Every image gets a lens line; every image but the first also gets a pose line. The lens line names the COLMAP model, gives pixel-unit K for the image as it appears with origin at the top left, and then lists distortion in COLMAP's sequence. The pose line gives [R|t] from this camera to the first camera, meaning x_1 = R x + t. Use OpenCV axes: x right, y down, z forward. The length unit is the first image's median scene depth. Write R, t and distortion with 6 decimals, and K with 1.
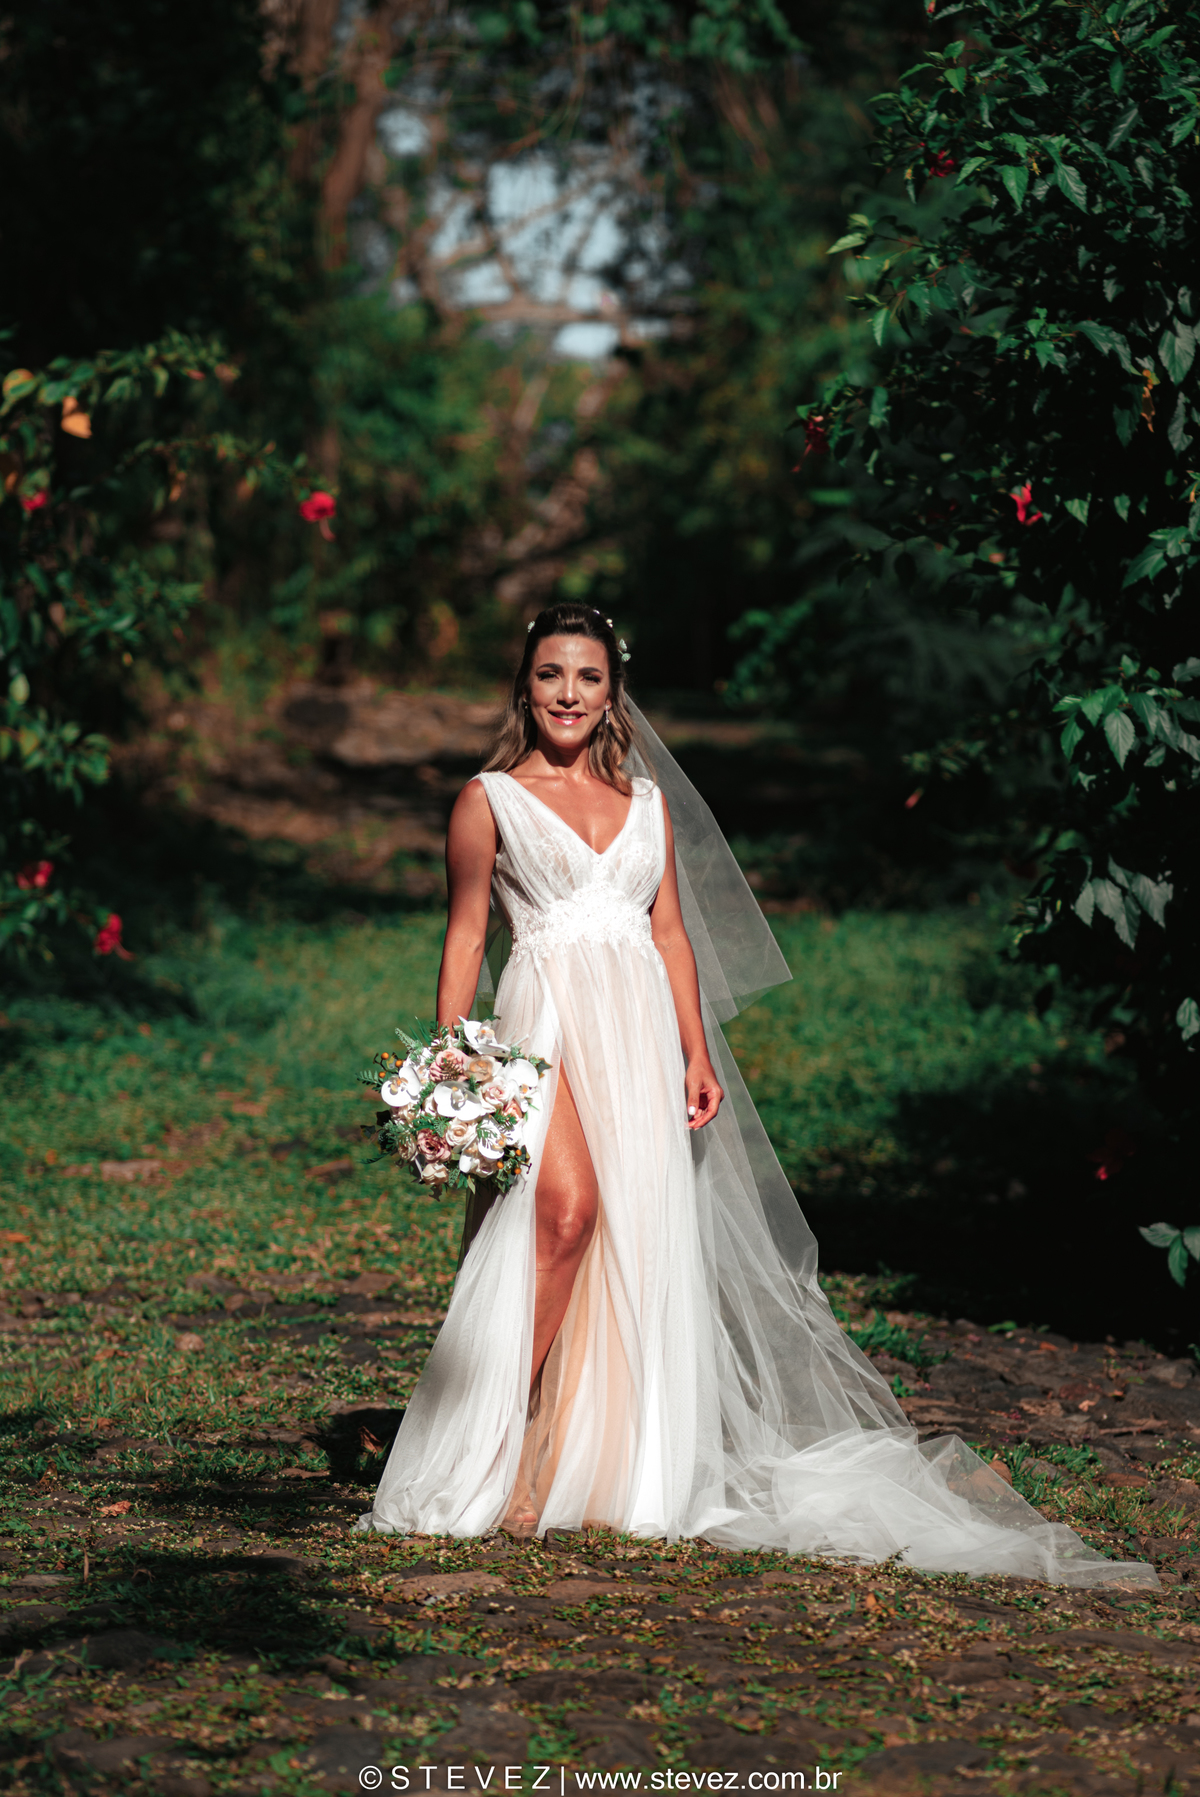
lens RADIAL K [[9182.8, 0, 600.0], [0, 9182.8, 898.5], [0, 0, 1]] dist [0.476727, 8.504229]
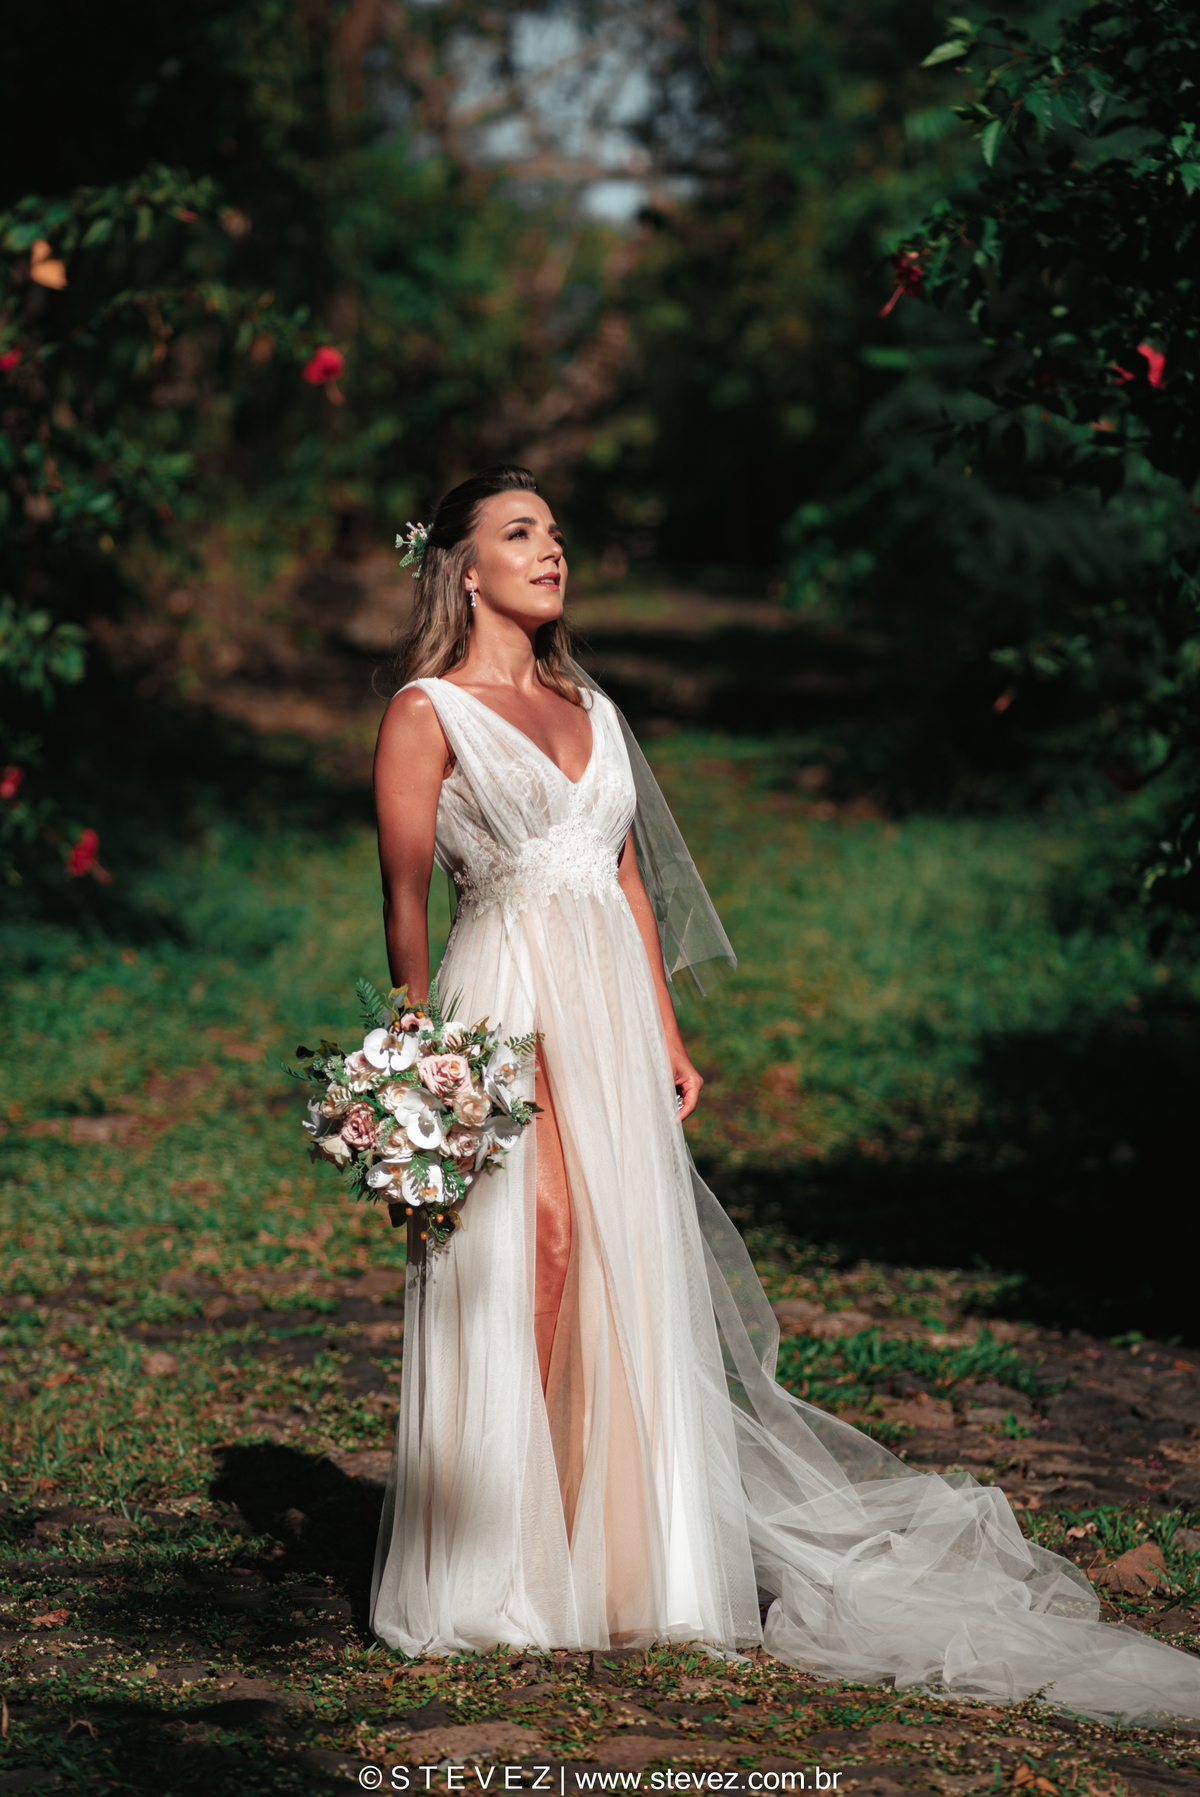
lens RADIAL K [[9182.8, 0, 600.0], [0, 9182.8, 898.5], [0, 0, 1]] dist [0.476727, 8.504229]
pose [[0.999996, 0.001464, -0.002428, -0.002526], [-0.001429, 0.999897, 0.014263, -0.005767], [0.002449, -0.014259, 0.999895, 0.157972]]
